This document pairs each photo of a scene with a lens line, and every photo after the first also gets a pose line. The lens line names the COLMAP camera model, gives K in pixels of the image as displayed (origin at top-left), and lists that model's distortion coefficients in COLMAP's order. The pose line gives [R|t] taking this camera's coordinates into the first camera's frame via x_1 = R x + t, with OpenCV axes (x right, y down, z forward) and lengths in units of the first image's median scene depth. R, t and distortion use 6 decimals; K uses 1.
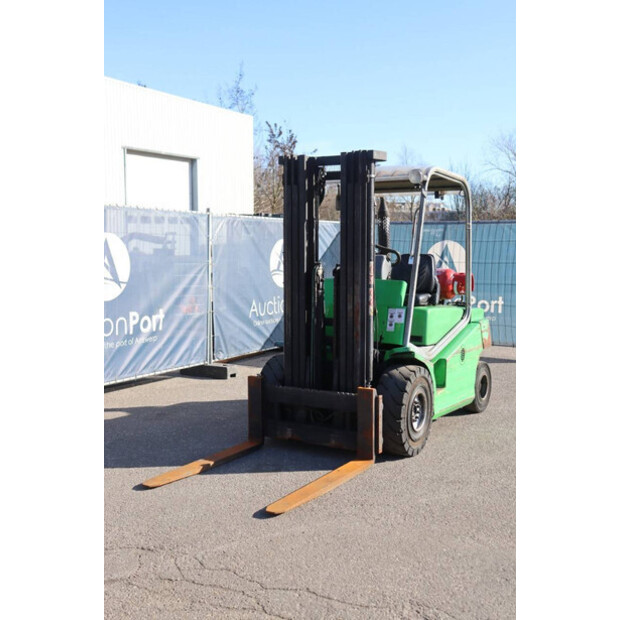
lens RADIAL K [[795.0, 0, 310.0], [0, 795.0, 310.0], [0, 0, 1]] dist [-0.008941, -0.012794]
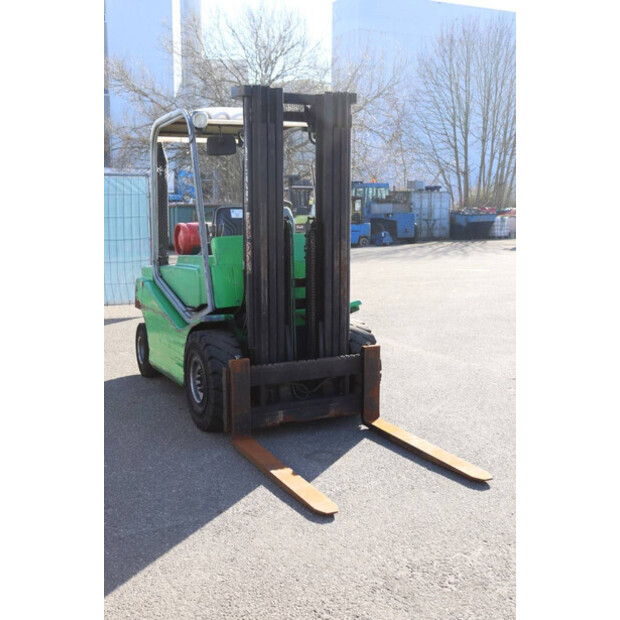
lens RADIAL K [[765.4, 0, 310.0], [0, 765.4, 310.0], [0, 0, 1]] dist [0.103415, 0.000674]
pose [[0.520434, -0.120430, 0.845367, -0.730197], [0.073006, 0.992655, 0.096468, -0.038940], [-0.850775, 0.011512, 0.525404, 0.560890]]
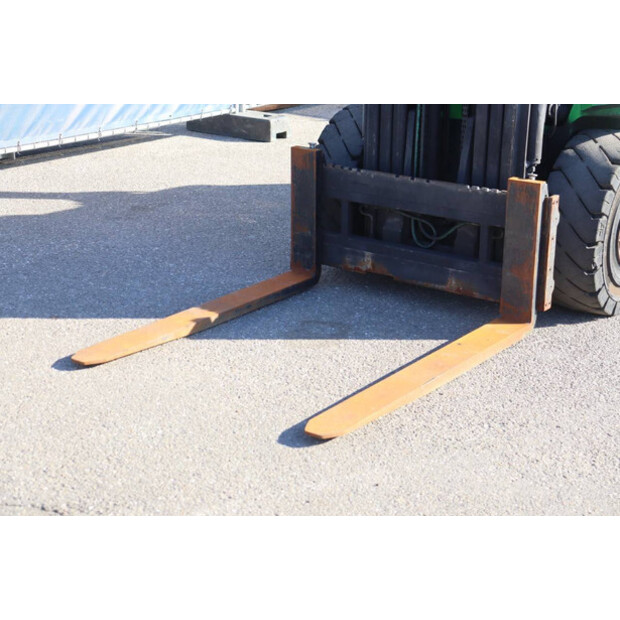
lens RADIAL K [[1257.3, 0, 310.0], [0, 1257.3, 310.0], [0, 0, 1]] dist [0.293385, 0.087769]
pose [[0.994765, 0.040710, -0.093734, 0.014762], [-0.018353, 0.973483, 0.228022, 0.000538], [0.100531, -0.225108, 0.969134, 0.207599]]
